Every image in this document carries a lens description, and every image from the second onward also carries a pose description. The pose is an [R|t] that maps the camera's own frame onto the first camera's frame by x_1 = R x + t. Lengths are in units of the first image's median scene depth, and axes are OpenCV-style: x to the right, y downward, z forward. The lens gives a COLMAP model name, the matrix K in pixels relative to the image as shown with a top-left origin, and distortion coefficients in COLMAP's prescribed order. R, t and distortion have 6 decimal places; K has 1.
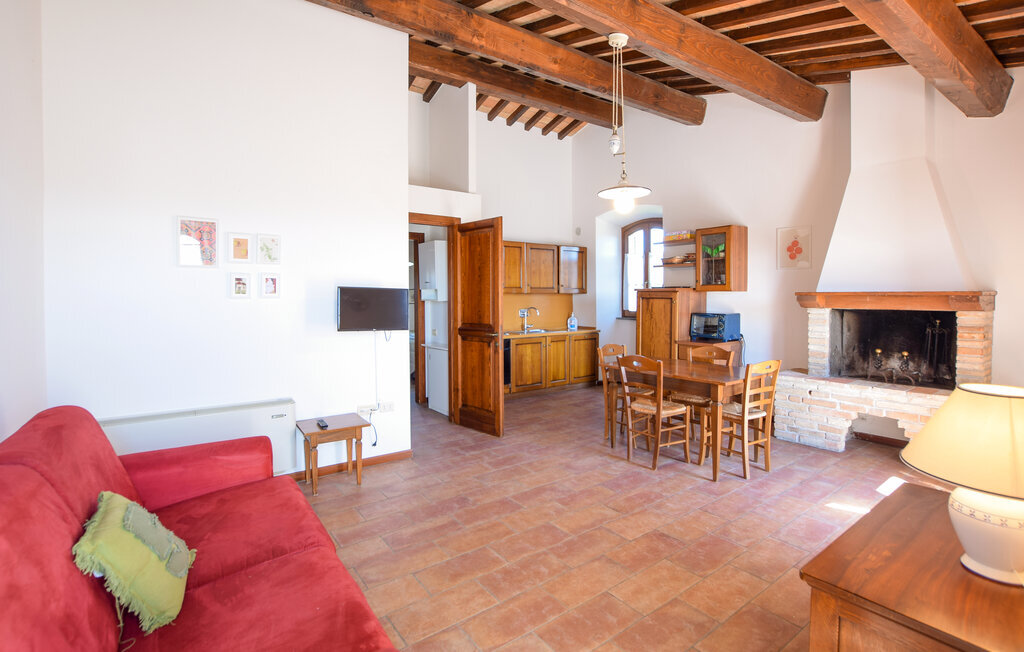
lens RADIAL K [[490.8, 0, 509.4], [0, 490.8, 306.1], [0, 0, 1]] dist [-0.002327, -0.000458]
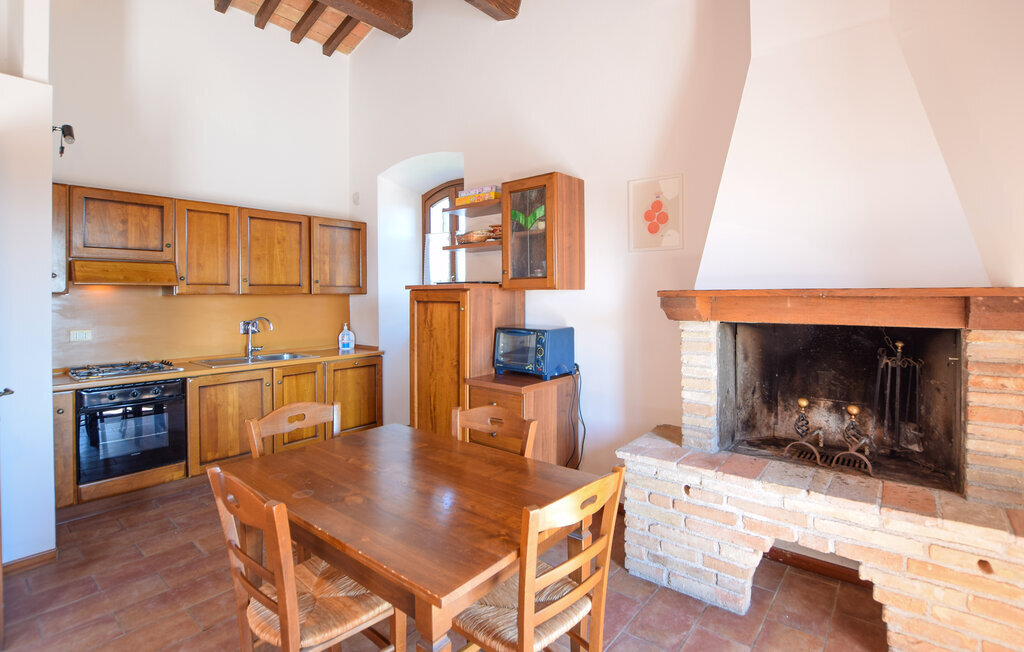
lens RADIAL K [[490.0, 0, 514.2], [0, 490.0, 297.0], [0, 0, 1]] dist [0.003871, 0.000409]
pose [[0.972309, -0.001638, 0.233694, 0.269743], [0.006816, 0.999749, -0.021347, -0.009881], [-0.233601, 0.022349, 0.972076, 0.456712]]
